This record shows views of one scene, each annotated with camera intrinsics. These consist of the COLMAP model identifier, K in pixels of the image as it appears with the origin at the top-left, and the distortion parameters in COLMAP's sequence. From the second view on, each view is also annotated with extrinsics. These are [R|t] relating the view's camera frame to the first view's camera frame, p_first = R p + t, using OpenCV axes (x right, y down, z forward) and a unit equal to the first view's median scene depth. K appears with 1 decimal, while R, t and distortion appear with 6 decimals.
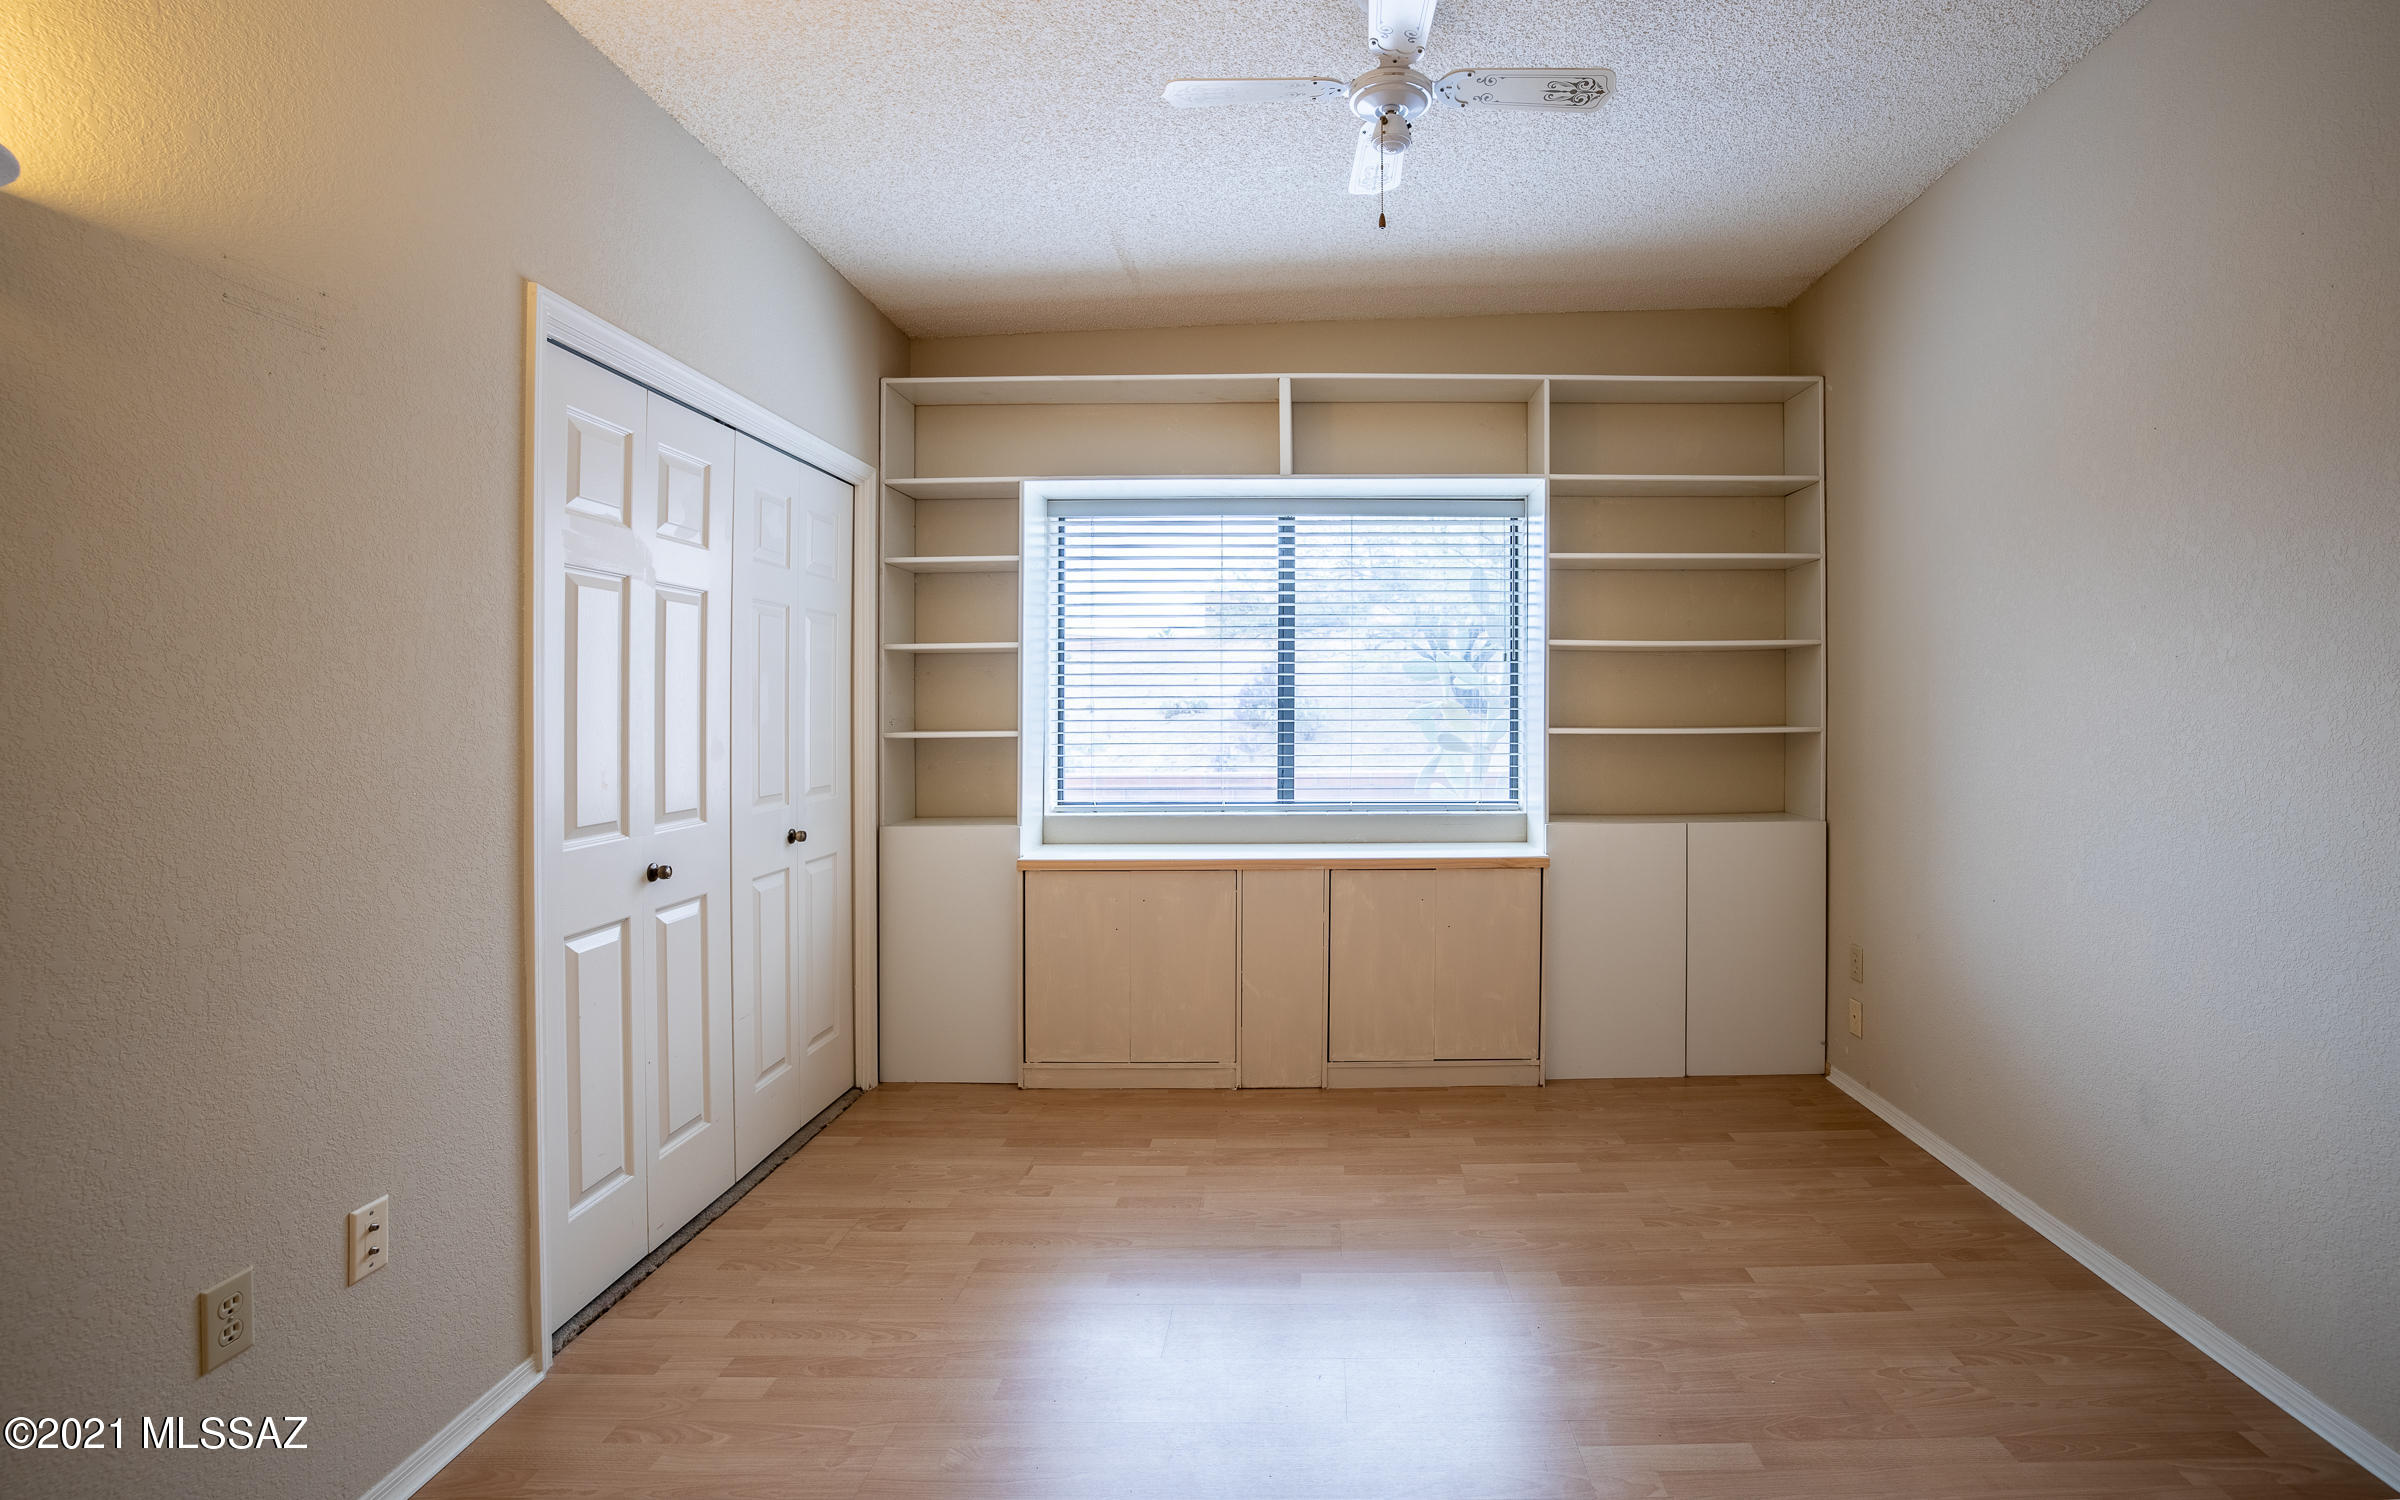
lens RADIAL K [[1044.8, 0, 1273.8], [0, 1044.8, 741.1], [0, 0, 1]] dist [-0.001627, -0.000206]
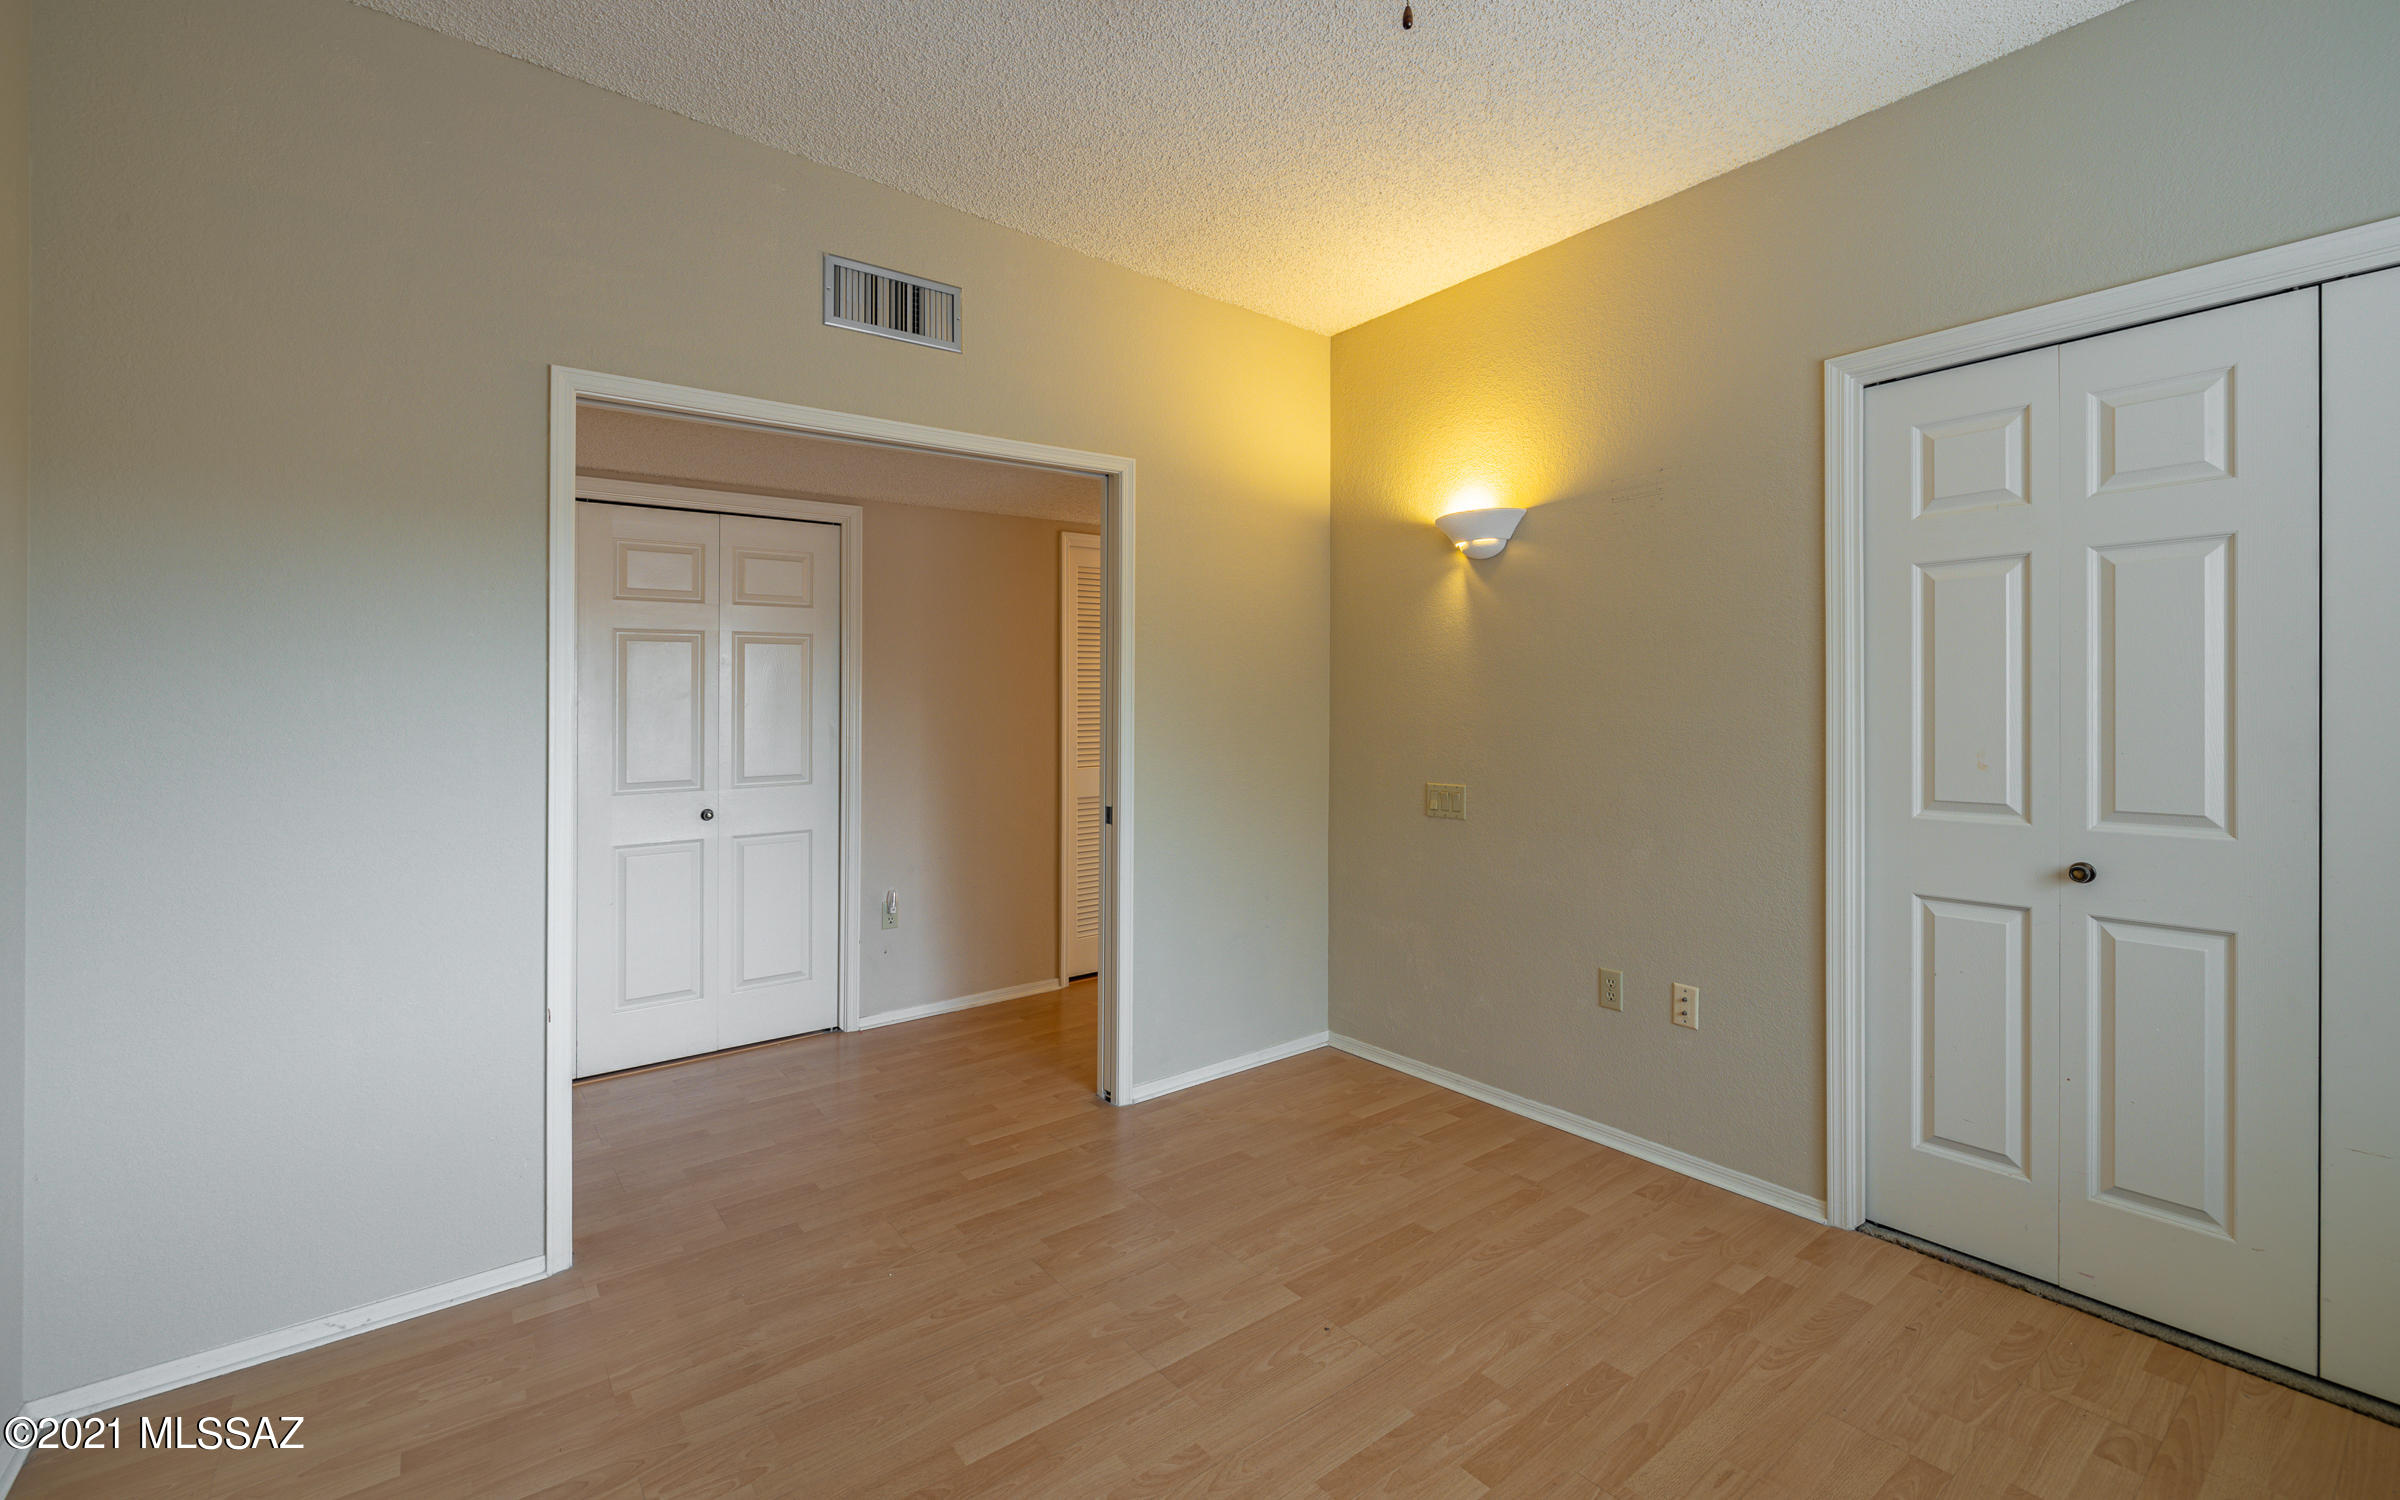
lens RADIAL K [[1018.4, 0, 1189.9], [0, 1018.4, 708.4], [0, 0, 1]] dist [-0.000979, -0.000166]
pose [[-0.789319, 0.001902, -0.613980, 0.656305], [-0.008915, 0.999854, 0.014558, -0.023471], [0.613919, 0.016965, -0.789187, 1.497683]]
